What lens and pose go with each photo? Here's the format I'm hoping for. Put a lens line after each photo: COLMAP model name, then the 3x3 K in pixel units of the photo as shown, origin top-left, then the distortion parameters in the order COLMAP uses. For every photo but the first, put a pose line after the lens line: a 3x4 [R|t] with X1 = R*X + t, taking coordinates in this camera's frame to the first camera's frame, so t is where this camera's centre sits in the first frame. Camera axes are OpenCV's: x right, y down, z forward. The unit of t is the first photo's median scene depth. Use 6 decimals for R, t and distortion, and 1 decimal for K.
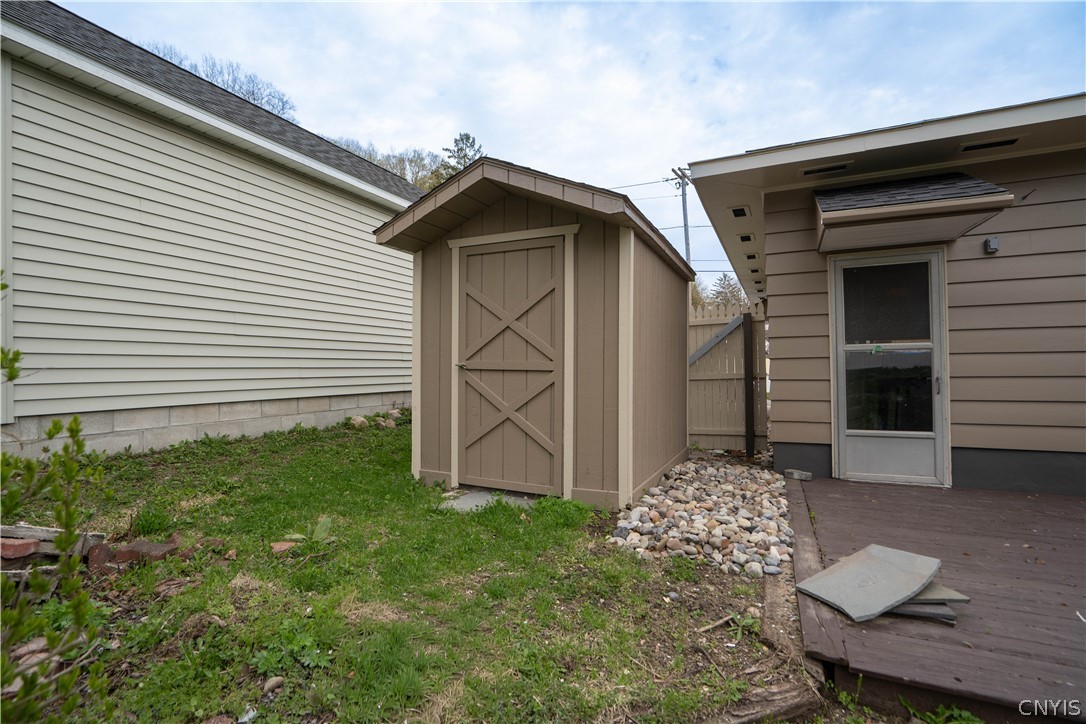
lens RADIAL K [[505.1, 0, 538.8], [0, 505.1, 359.7], [0, 0, 1]] dist [-0.054618, 0.019218]
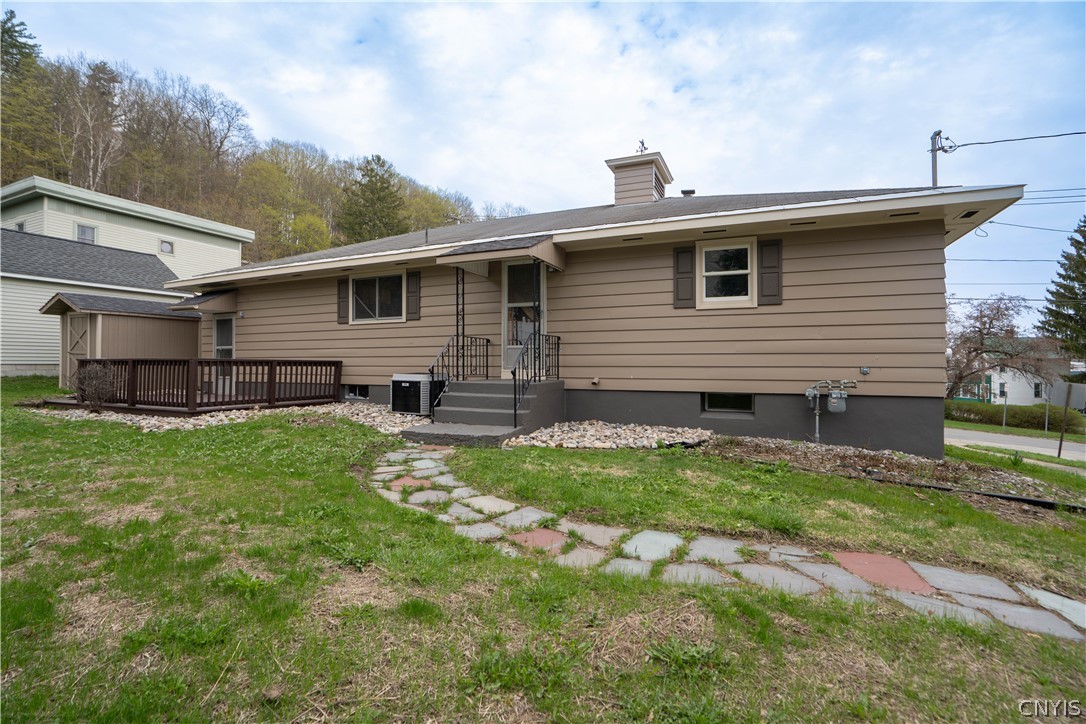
lens RADIAL K [[505.1, 0, 525.1], [0, 505.1, 353.4], [0, 0, 1]] dist [-0.054618, 0.019218]
pose [[0.999651, 0.011841, 0.023601, 2.227960], [-0.011664, 0.999903, -0.007620, 0.008677], [-0.023689, 0.007342, 0.999692, -1.798412]]
